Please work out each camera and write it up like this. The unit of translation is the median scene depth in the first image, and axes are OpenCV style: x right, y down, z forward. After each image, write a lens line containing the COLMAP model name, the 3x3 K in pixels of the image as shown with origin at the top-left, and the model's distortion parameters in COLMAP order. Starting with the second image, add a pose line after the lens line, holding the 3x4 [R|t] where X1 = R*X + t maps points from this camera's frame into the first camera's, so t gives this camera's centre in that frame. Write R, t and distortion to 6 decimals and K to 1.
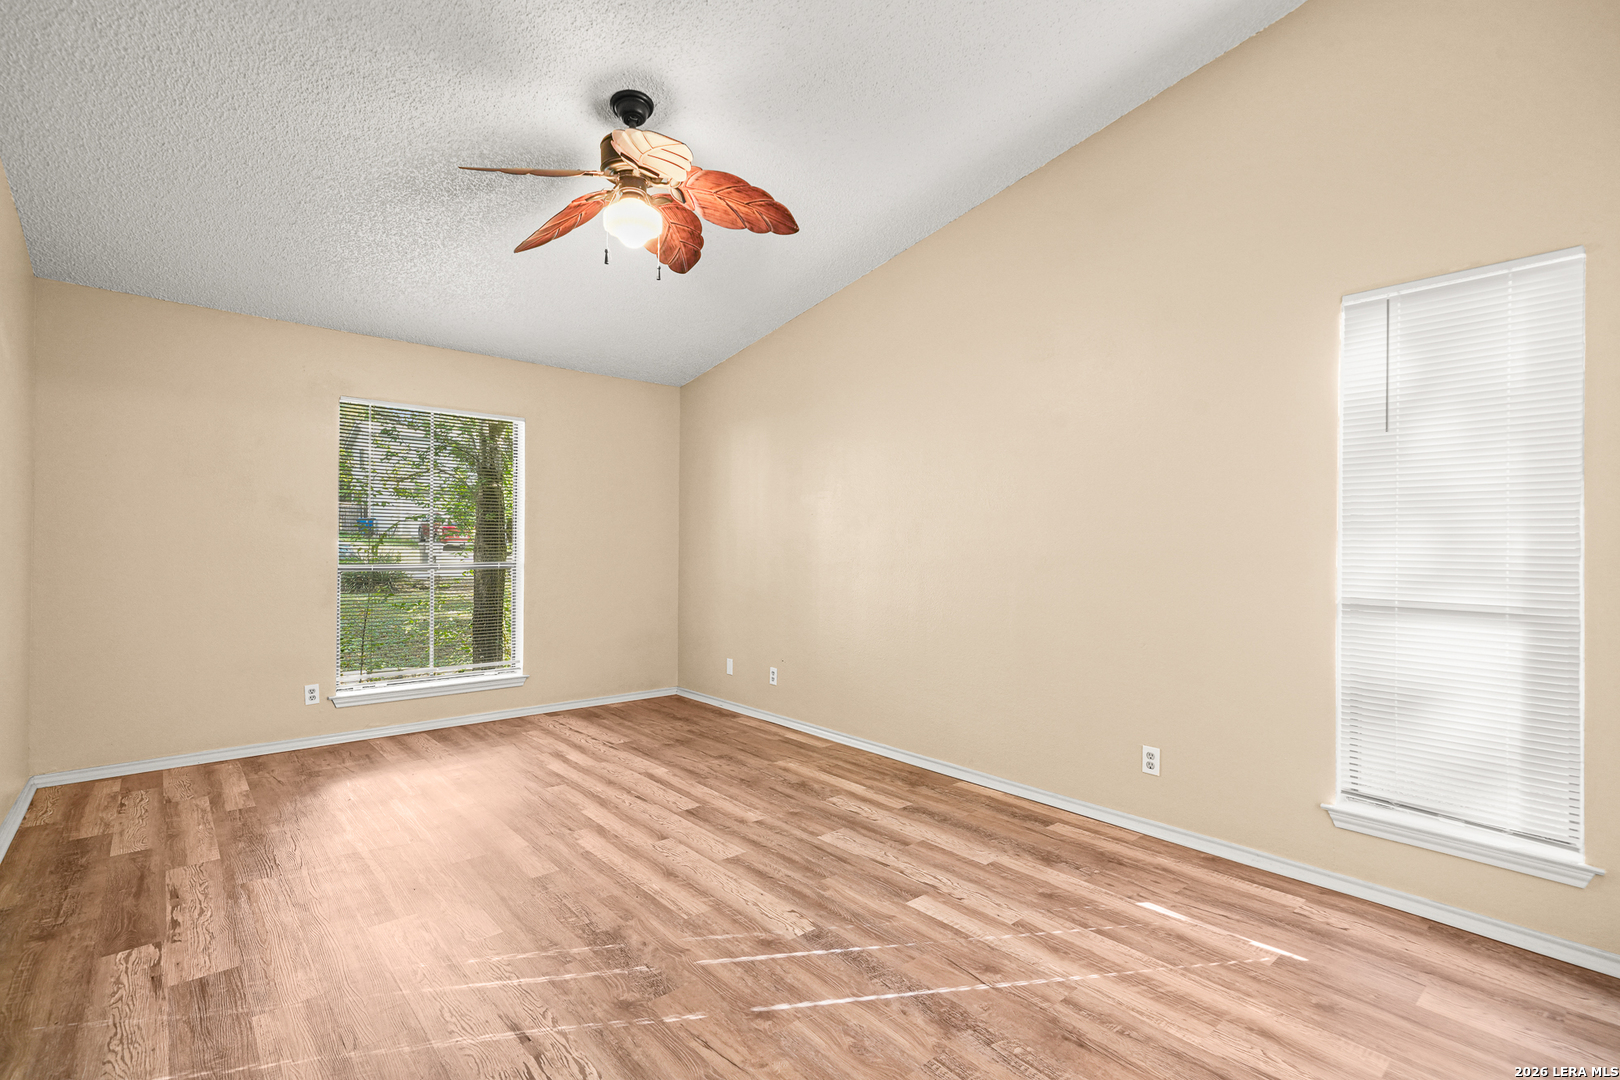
lens RADIAL K [[749.7, 0, 809.4], [0, 749.7, 544.5], [0, 0, 1]] dist [0.008662, 0.001236]
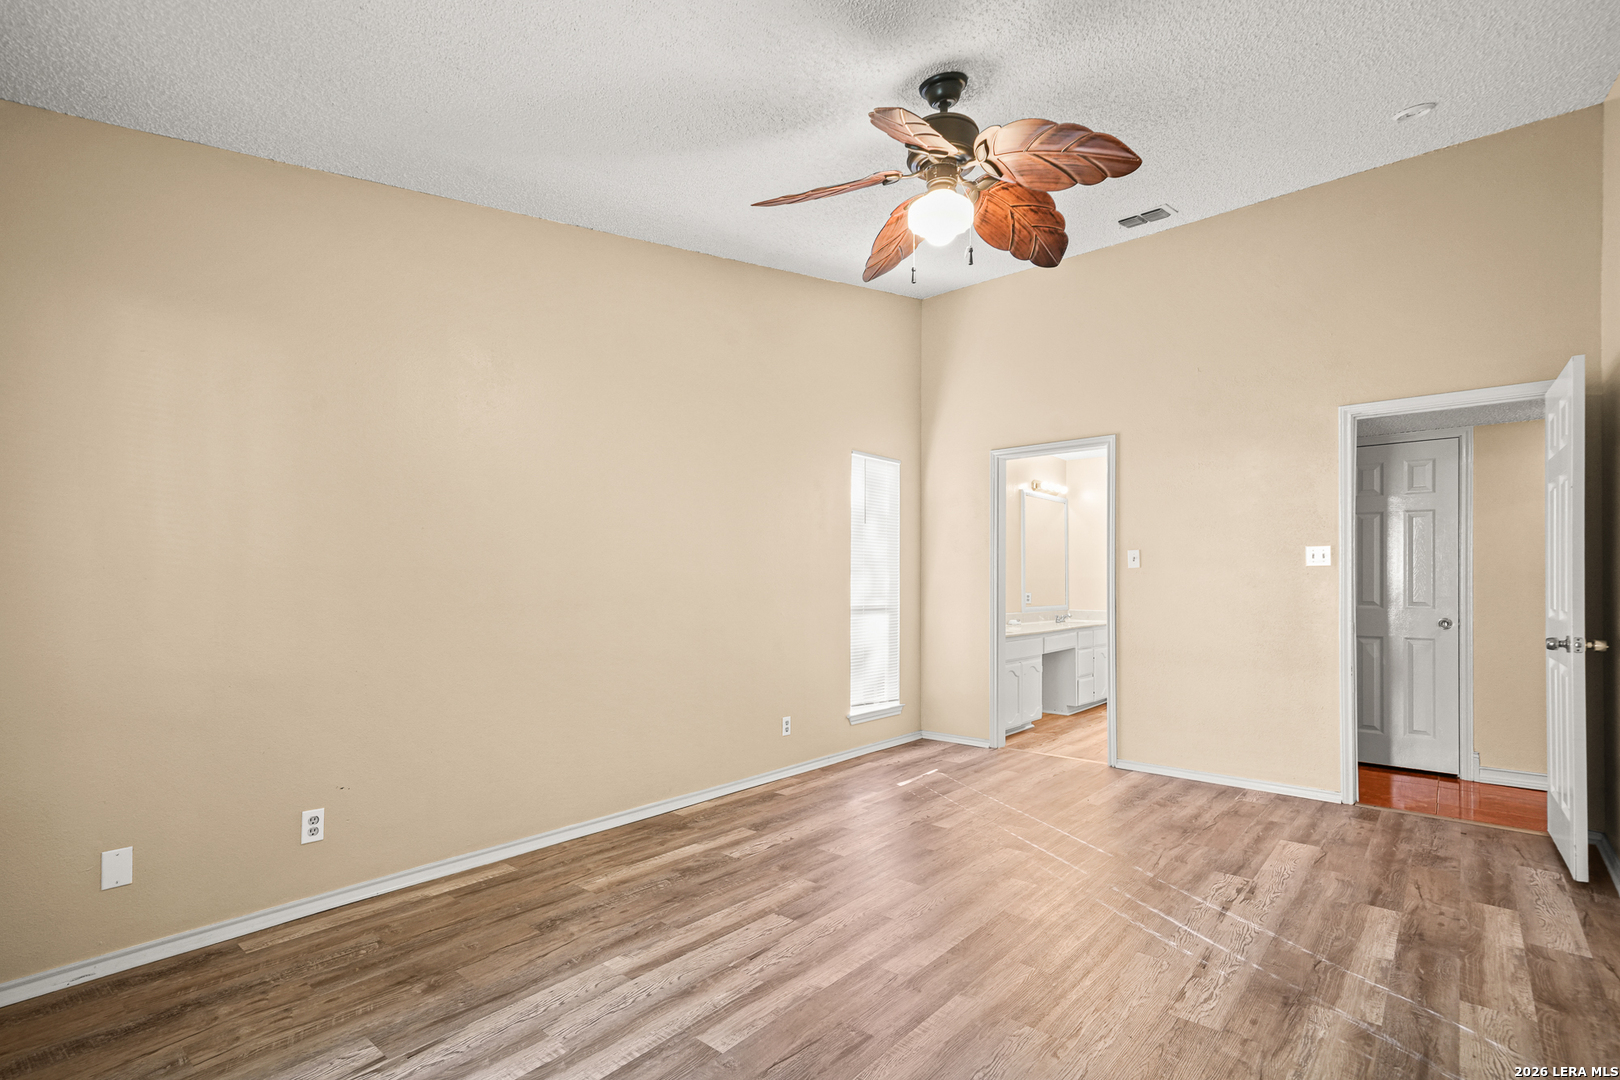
lens RADIAL K [[749.7, 0, 801.9], [0, 749.7, 574.7], [0, 0, 1]] dist [0.008662, 0.001236]
pose [[-0.136069, 0.001736, 0.990698, -0.884858], [-0.005167, 0.999984, -0.002462, -0.005644], [-0.990686, -0.005454, -0.136058, 1.028188]]
